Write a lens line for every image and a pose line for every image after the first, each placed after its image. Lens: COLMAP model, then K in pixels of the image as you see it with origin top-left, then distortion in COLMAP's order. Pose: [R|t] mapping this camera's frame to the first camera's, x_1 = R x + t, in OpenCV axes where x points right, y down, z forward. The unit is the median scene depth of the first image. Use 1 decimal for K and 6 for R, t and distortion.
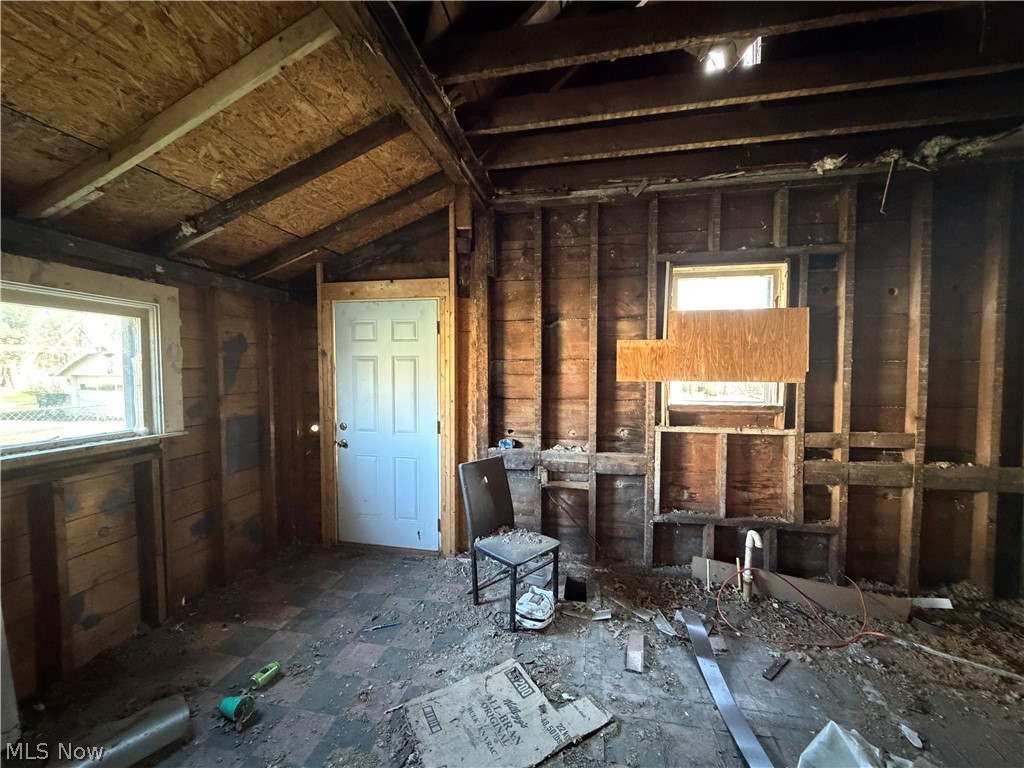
lens RADIAL K [[408.9, 0, 512.0], [0, 408.9, 384.0], [0, 0, 1]] dist [0.001184, 0.000065]
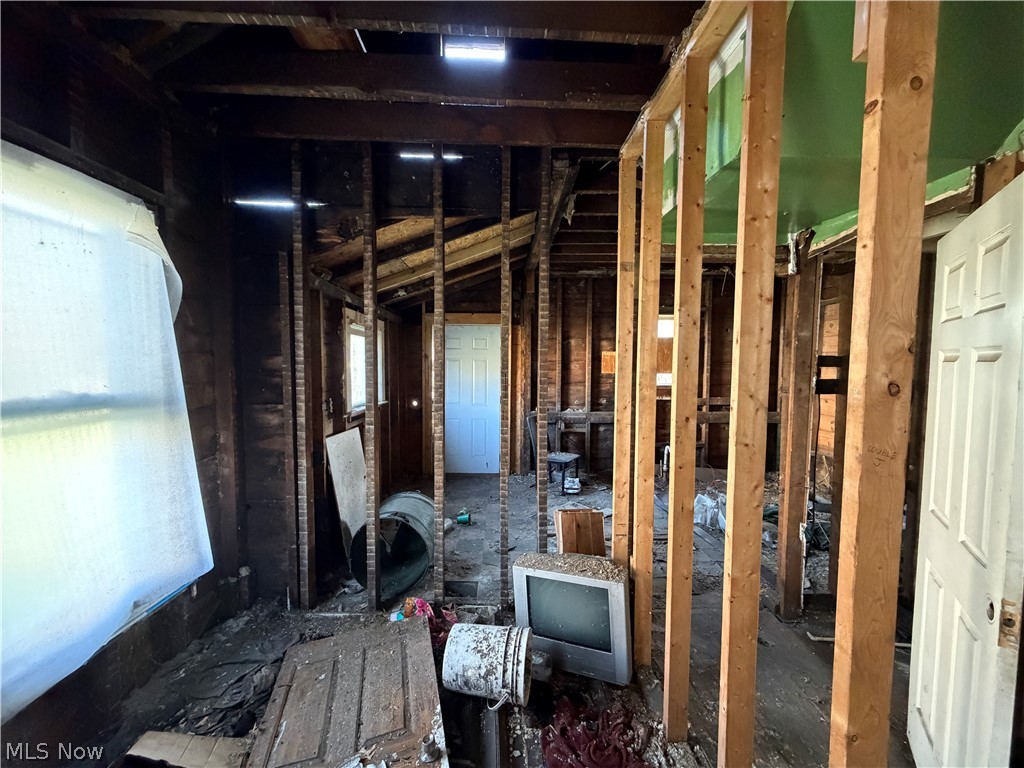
lens RADIAL K [[408.9, 0, 512.0], [0, 408.9, 384.0], [0, 0, 1]] dist [0.001184, 0.000065]
pose [[0.977133, -0.006067, 0.212541, -0.527504], [0.003243, 0.999902, 0.013632, 0.015510], [-0.212603, -0.012631, 0.977057, -0.722880]]
